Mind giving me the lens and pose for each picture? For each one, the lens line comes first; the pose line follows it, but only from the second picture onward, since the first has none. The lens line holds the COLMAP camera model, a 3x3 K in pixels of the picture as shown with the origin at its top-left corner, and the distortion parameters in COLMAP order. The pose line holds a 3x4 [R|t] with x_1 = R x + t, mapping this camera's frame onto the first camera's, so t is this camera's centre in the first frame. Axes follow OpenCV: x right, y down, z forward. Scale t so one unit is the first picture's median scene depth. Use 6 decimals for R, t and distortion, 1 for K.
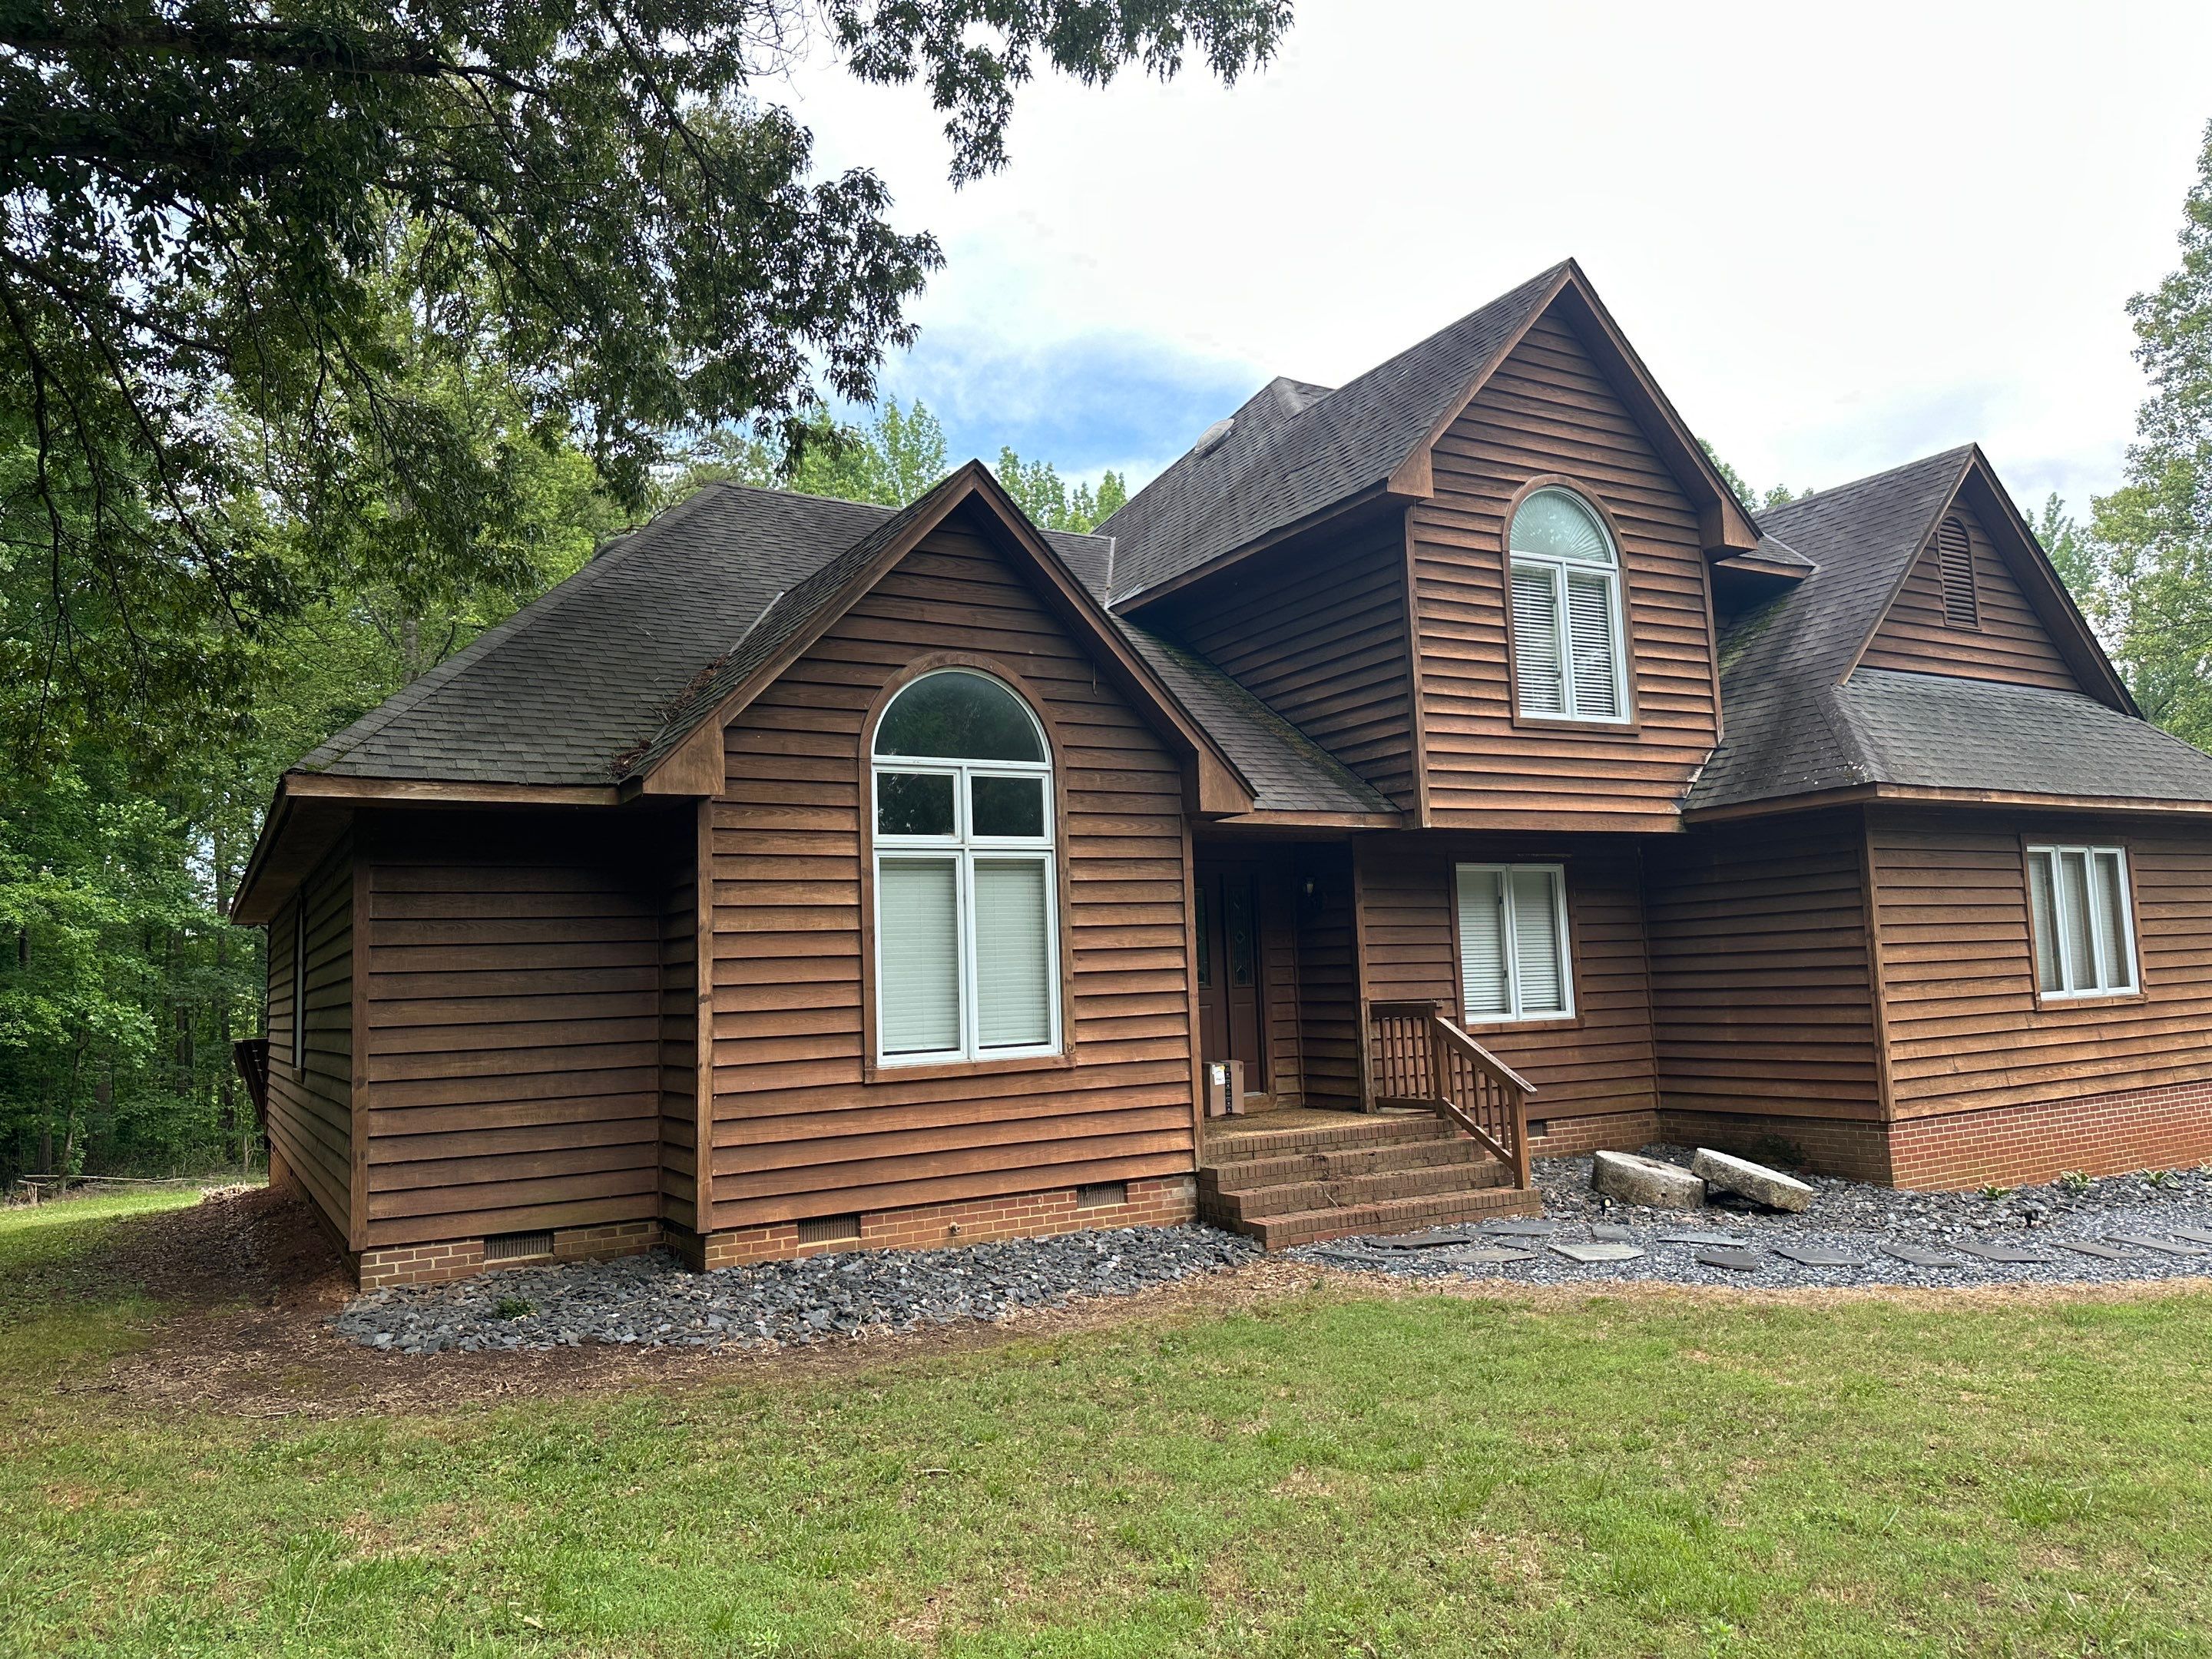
lens RADIAL K [[1579.0, 0, 1106.0], [0, 1579.0, 829.5], [0, 0, 1]] dist [0.068340, -0.128597]
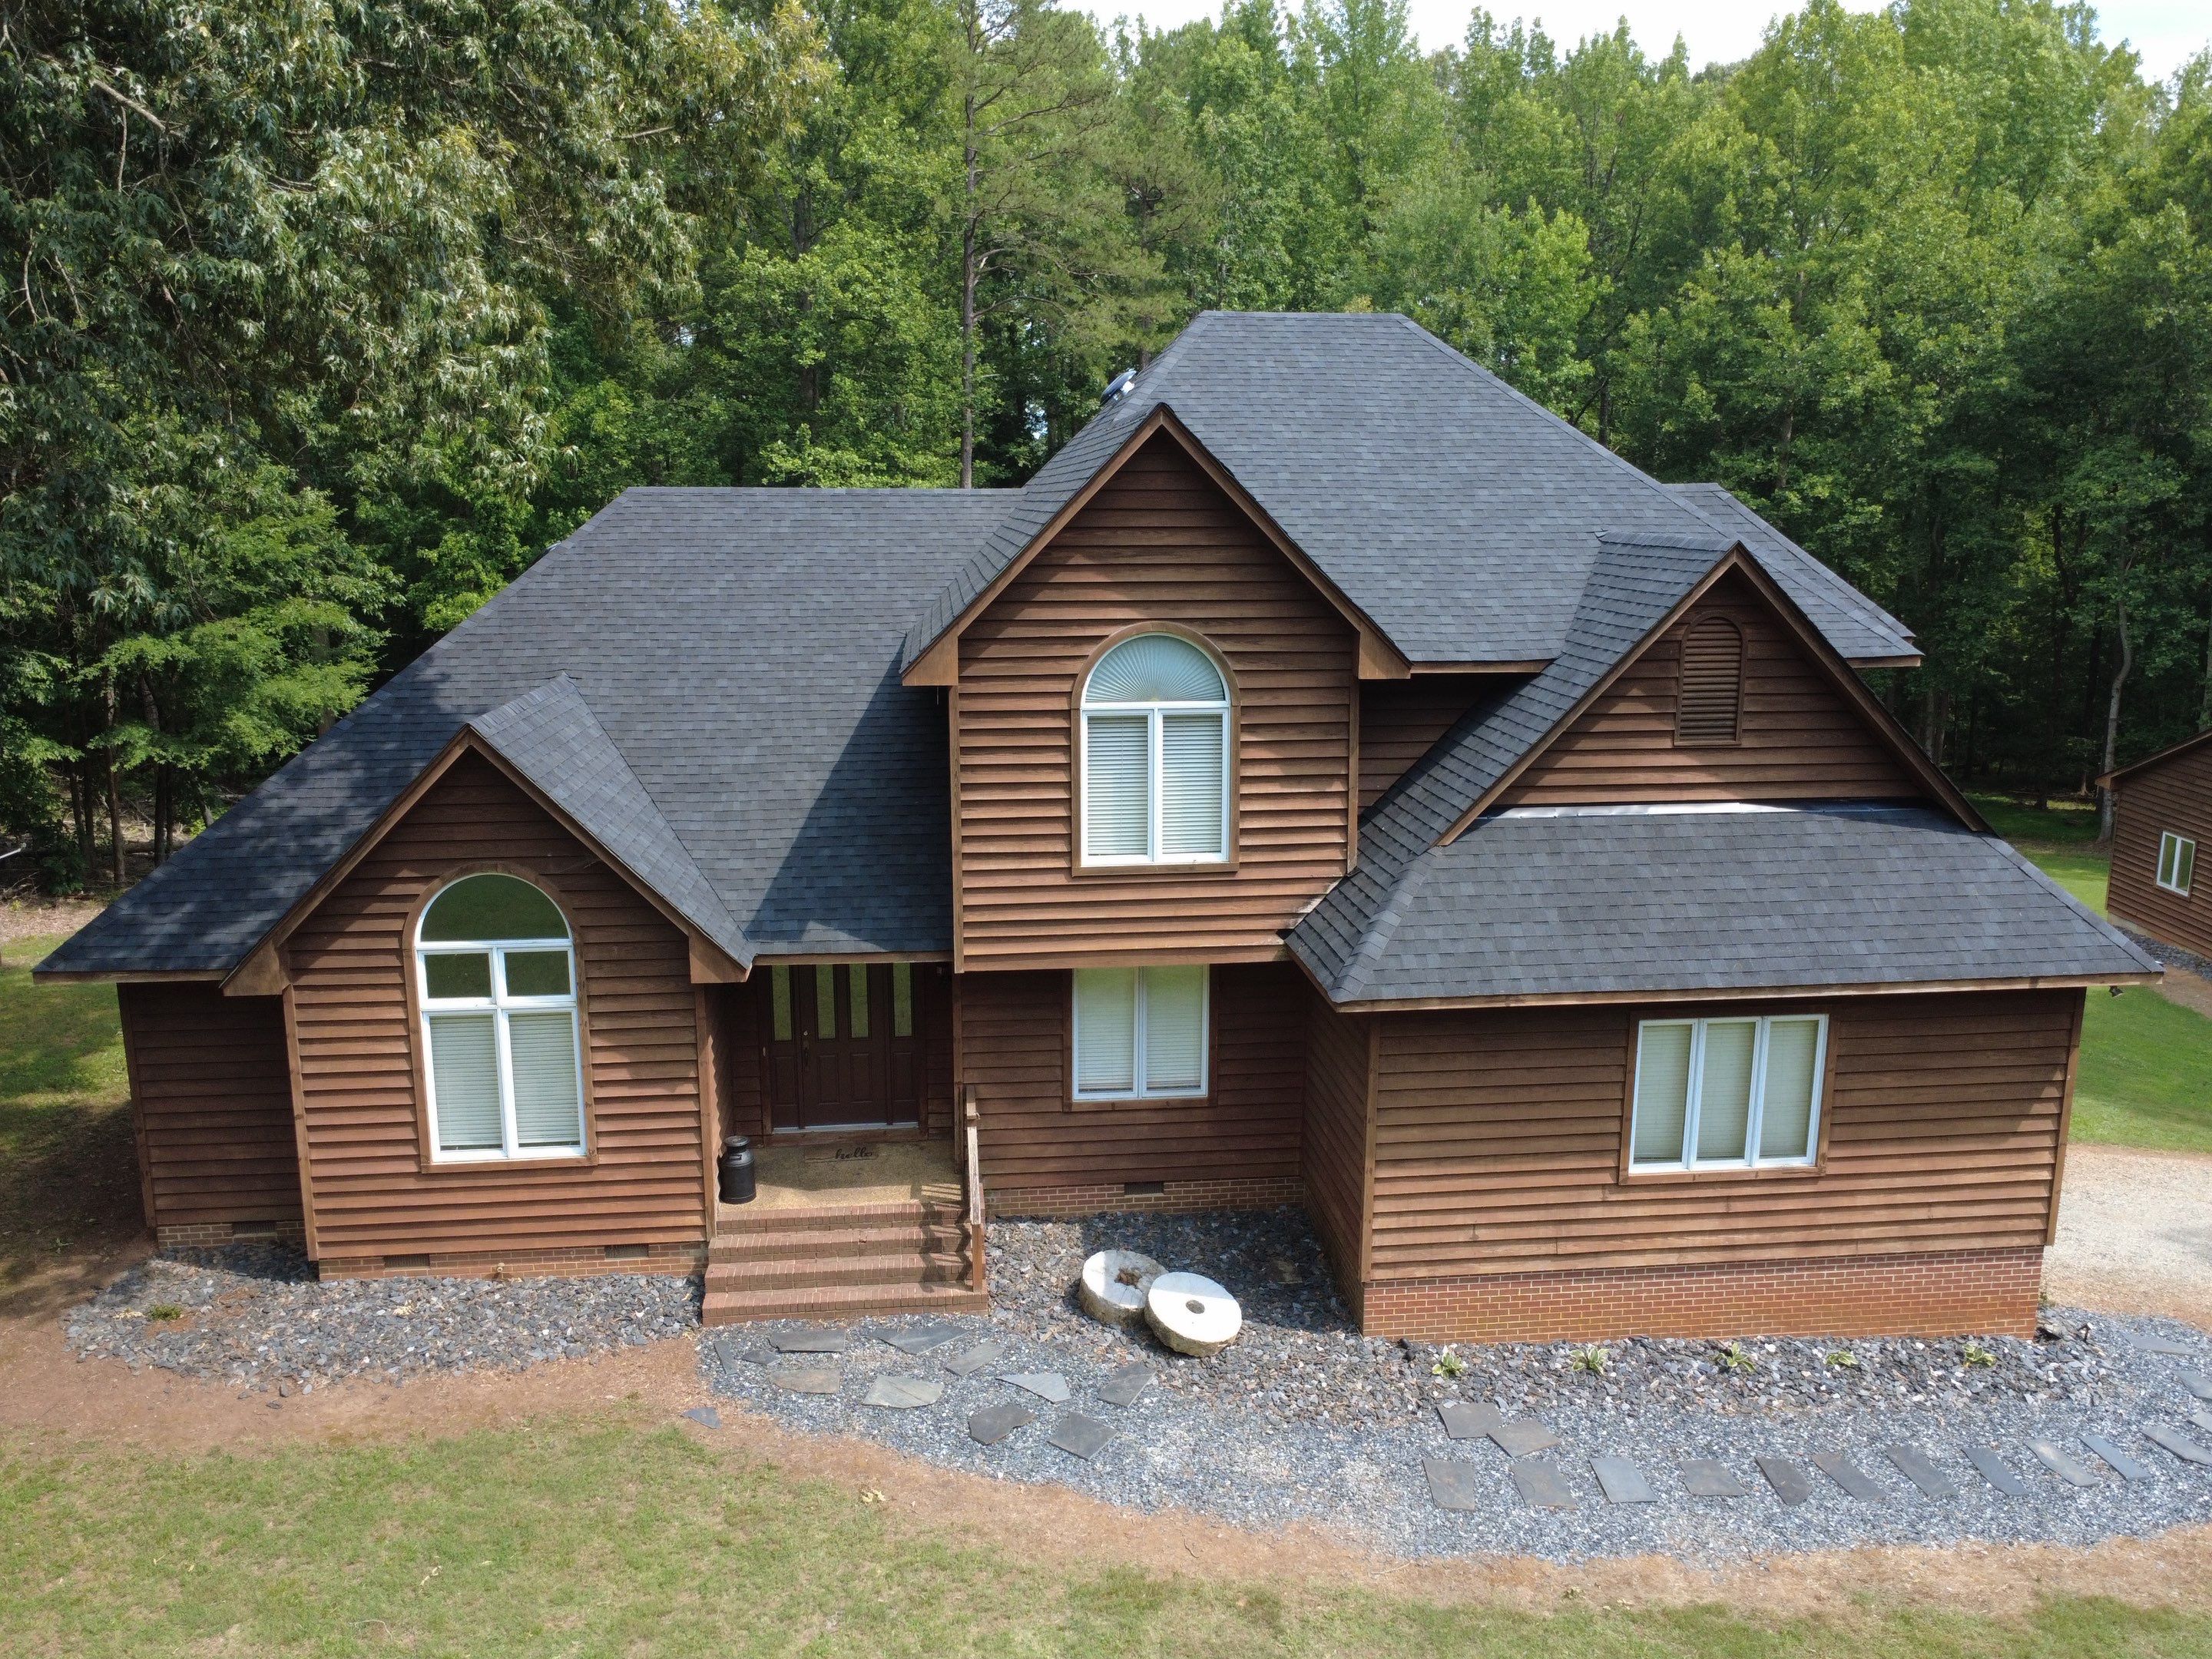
lens RADIAL K [[1675.8, 0, 1106.0], [0, 1675.8, 829.5], [0, 0, 1]] dist [-0.001780, -0.002168]
pose [[0.912942, 0.118659, -0.390457, 0.707837], [0.004954, 0.953501, 0.301350, -0.430830], [0.408059, -0.277050, 0.869903, 0.030549]]
